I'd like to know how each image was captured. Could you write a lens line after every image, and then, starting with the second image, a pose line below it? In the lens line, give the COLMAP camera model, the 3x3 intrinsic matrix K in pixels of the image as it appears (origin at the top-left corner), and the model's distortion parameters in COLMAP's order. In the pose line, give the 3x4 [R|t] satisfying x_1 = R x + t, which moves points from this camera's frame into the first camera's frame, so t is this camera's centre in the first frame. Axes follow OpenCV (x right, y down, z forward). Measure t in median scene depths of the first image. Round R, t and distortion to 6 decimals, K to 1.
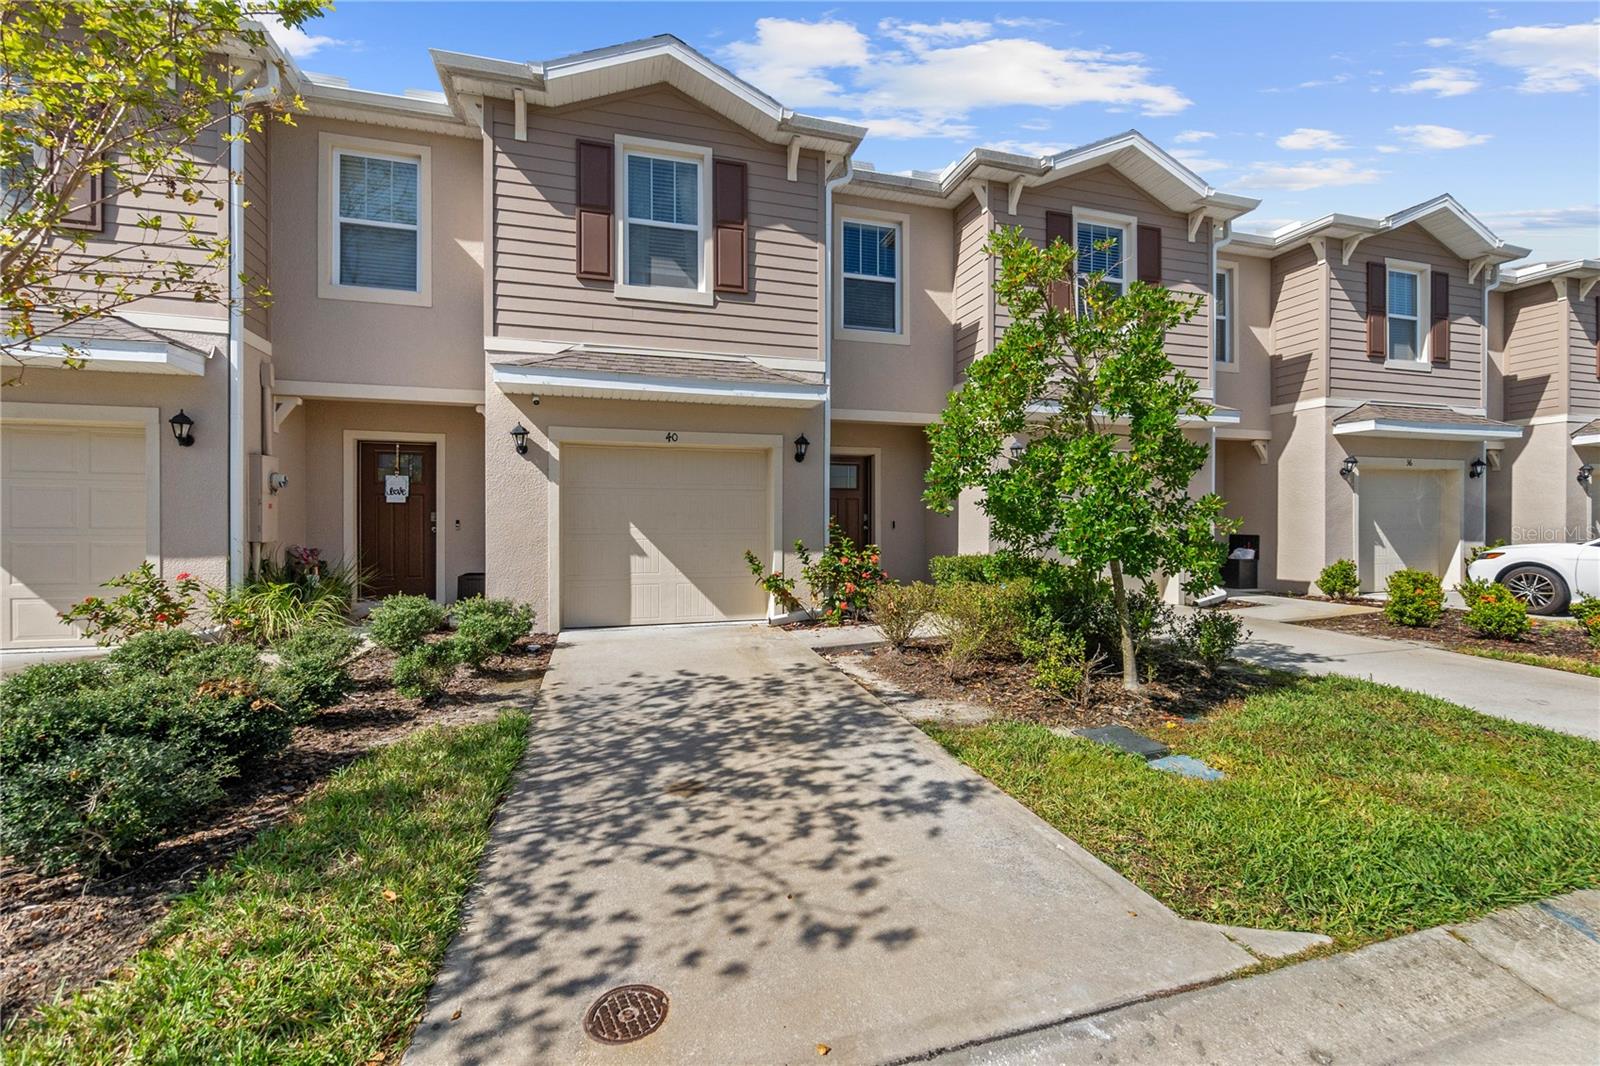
lens RADIAL K [[682.2, 0, 804.7], [0, 682.2, 531.9], [0, 0, 1]] dist [-0.006698, 0.002870]
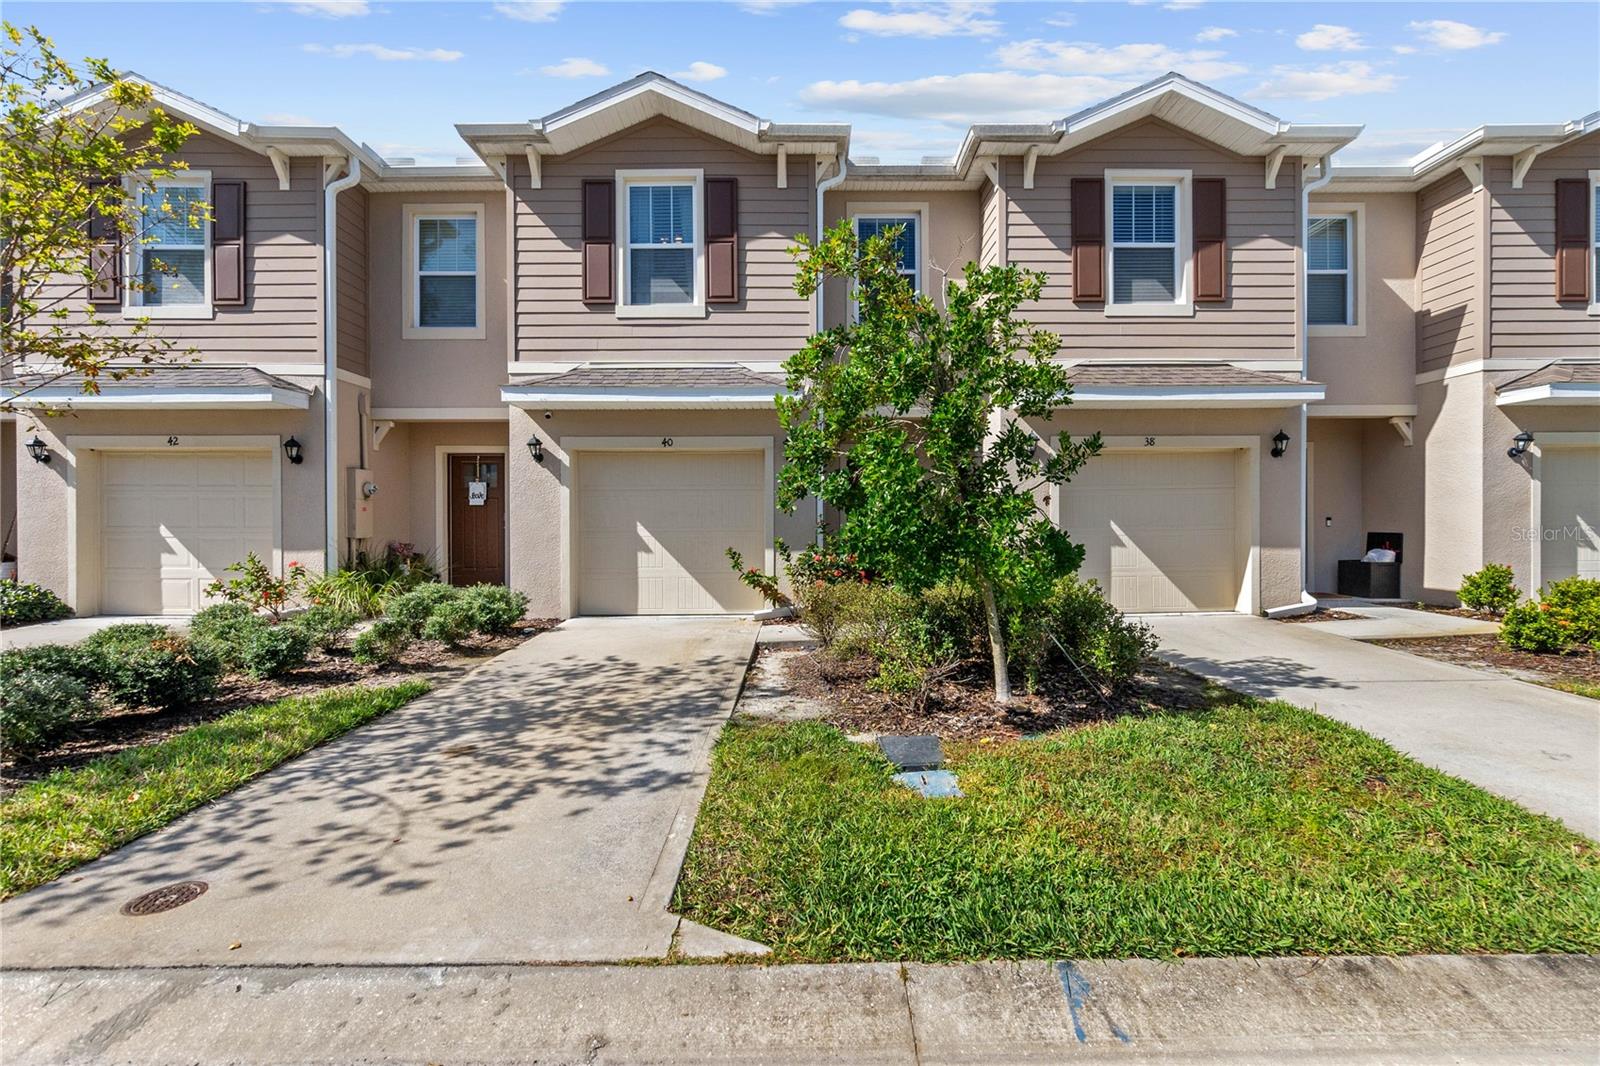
lens RADIAL K [[682.2, 0, 798.9], [0, 682.2, 530.1], [0, 0, 1]] dist [-0.006698, 0.002870]
pose [[0.959307, 0.000540, -0.282366, 0.319395], [0.000518, 0.999993, 0.003674, -0.003619], [0.282366, -0.003670, 0.959300, 0.021375]]
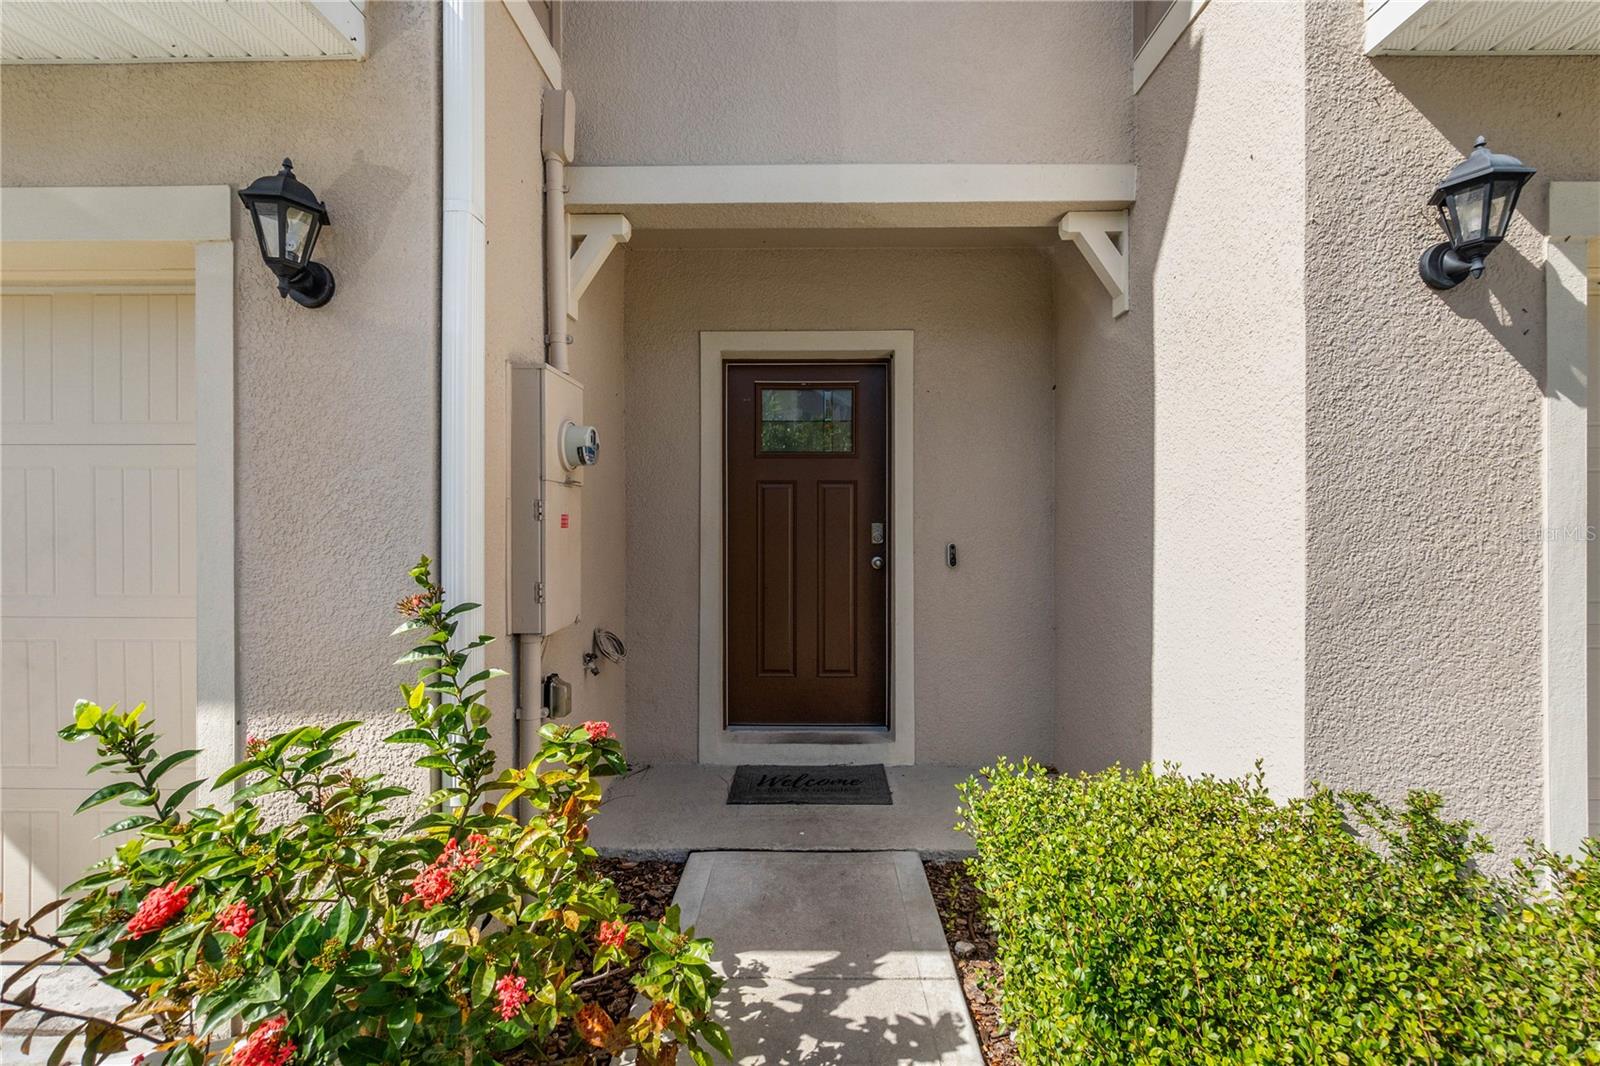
lens RADIAL K [[682.2, 0, 793.0], [0, 682.2, 524.9], [0, 0, 1]] dist [-0.006698, 0.002870]
pose [[0.955811, 0.002598, -0.293971, -0.555636], [0.000609, 0.999941, 0.010815, -0.037804], [0.293982, -0.010516, 0.955753, 0.683298]]
